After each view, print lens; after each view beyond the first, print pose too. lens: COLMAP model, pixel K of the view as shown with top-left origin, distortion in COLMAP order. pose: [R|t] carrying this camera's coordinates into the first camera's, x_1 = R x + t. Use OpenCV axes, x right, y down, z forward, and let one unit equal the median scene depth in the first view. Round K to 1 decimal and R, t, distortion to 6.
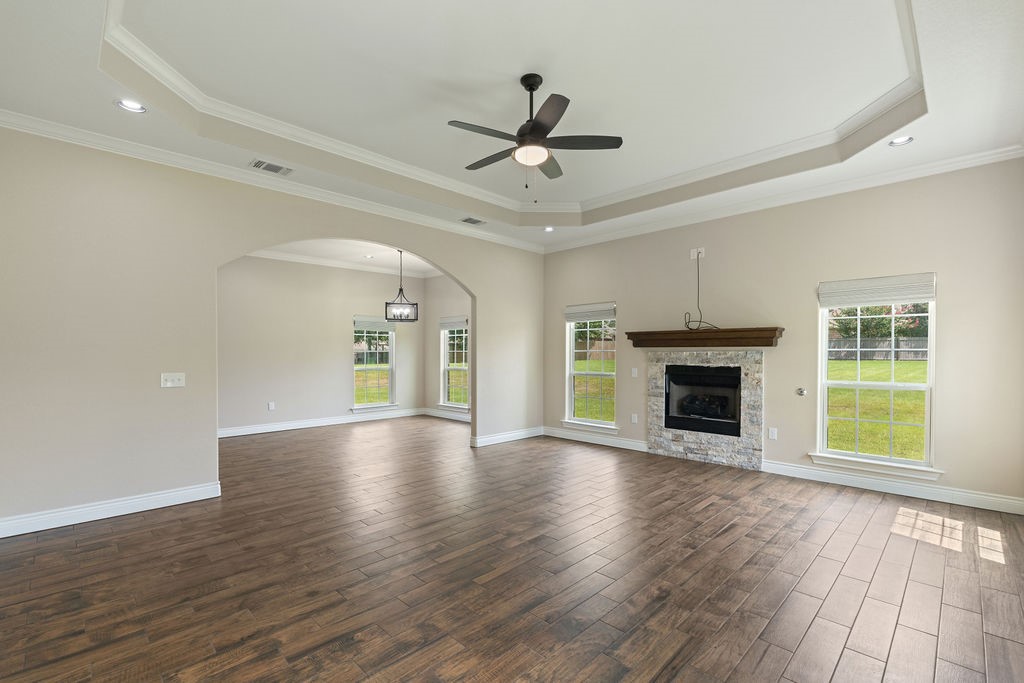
lens RADIAL K [[457.4, 0, 510.4], [0, 457.4, 351.6], [0, 0, 1]] dist [-0.003015, -0.000107]
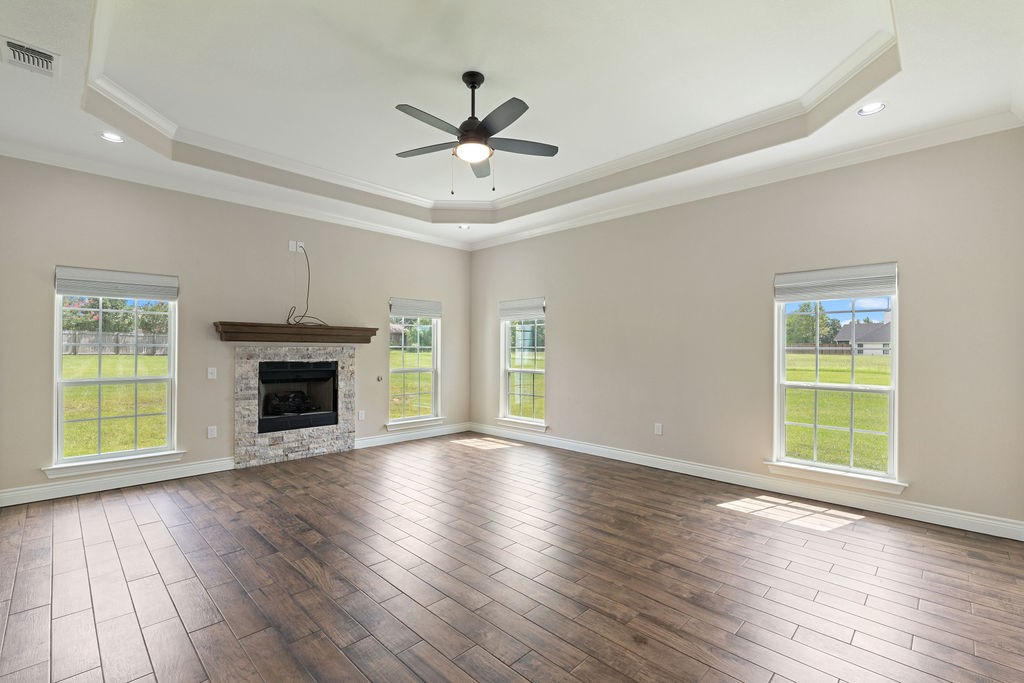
lens RADIAL K [[447.7, 0, 512.0], [0, 447.7, 341.5], [0, 0, 1]] dist [-0.008637, -0.000066]
pose [[-0.012554, 0.018174, 0.999756, -0.564937], [-0.007125, 0.999808, -0.018265, 0.002374], [-0.999896, -0.007352, -0.012422, 0.563554]]
